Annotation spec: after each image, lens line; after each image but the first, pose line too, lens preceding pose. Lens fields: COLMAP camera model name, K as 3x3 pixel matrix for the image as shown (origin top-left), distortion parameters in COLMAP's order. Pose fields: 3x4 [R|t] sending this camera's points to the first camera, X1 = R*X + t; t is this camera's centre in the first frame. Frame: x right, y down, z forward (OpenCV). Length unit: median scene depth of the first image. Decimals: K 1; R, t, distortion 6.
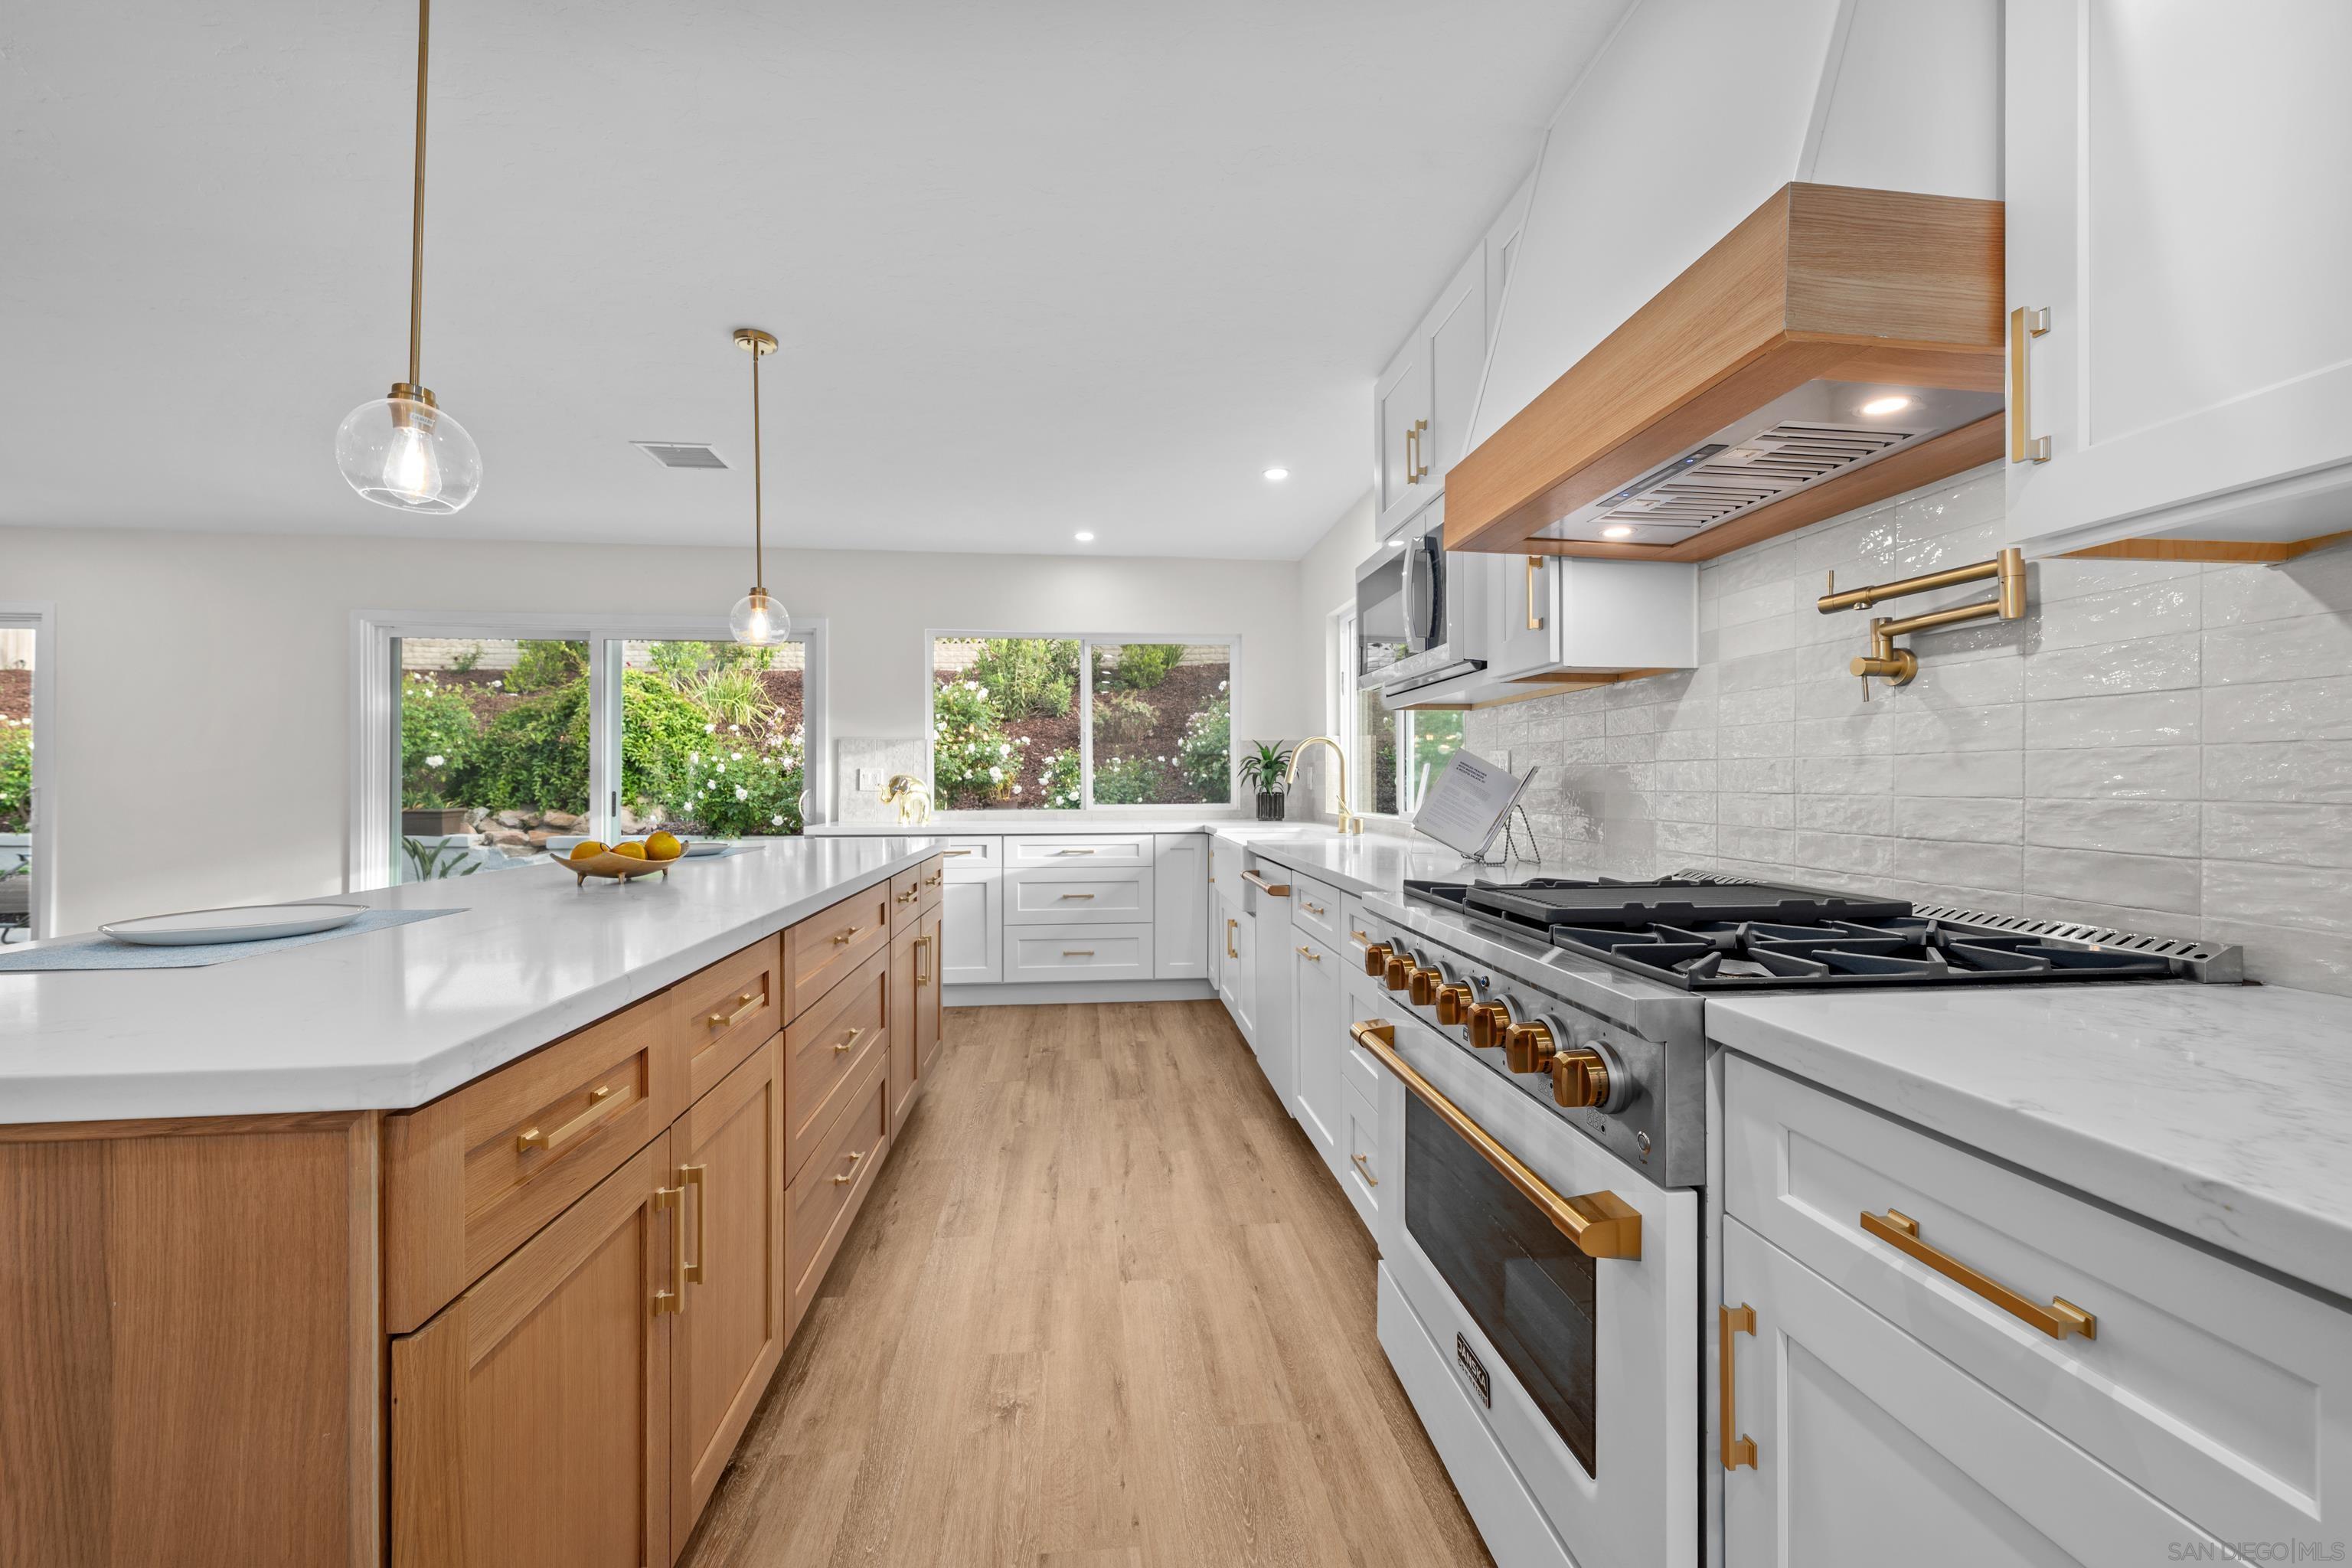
lens RADIAL K [[935.7, 0, 1168.0], [0, 935.7, 778.5], [0, 0, 1]] dist [0.001182, -0.000504]
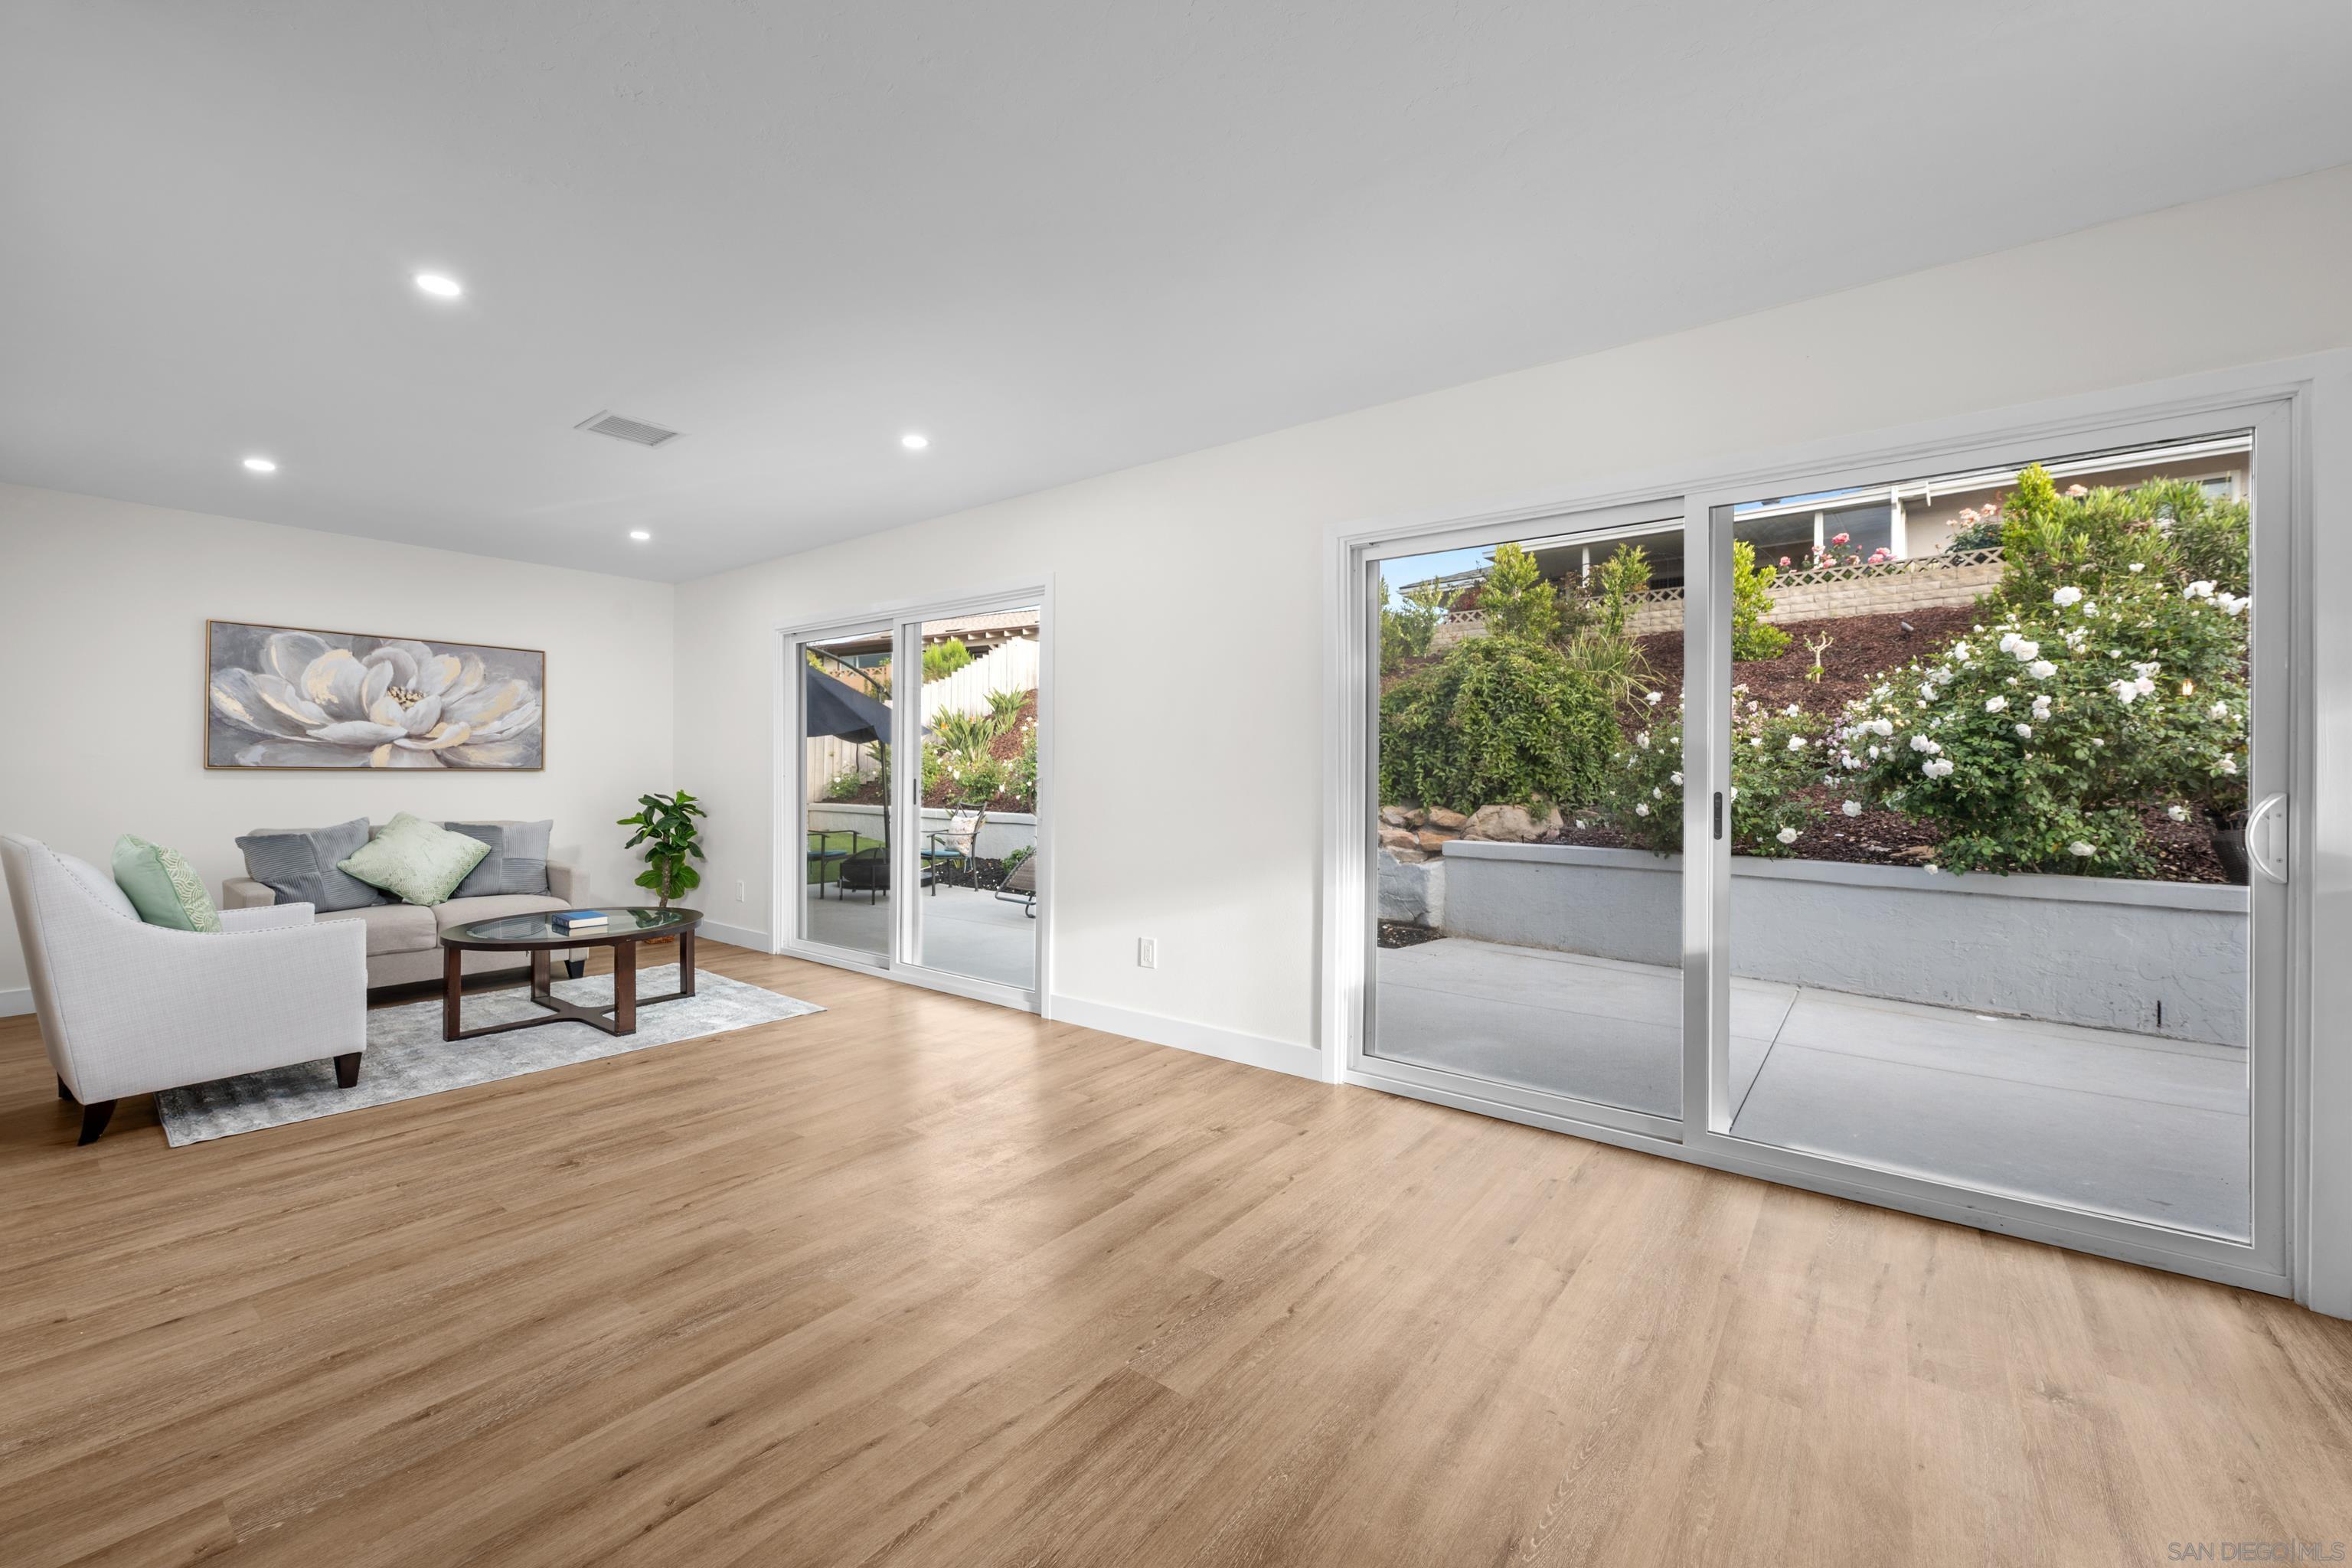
lens RADIAL K [[935.7, 0, 1168.0], [0, 935.7, 775.9], [0, 0, 1]] dist [0.001182, -0.000504]
pose [[0.731392, 0.005588, -0.681934, -0.261650], [-0.002357, 0.999981, 0.005666, 0.001655], [0.681953, -0.002537, 0.731391, 0.222967]]
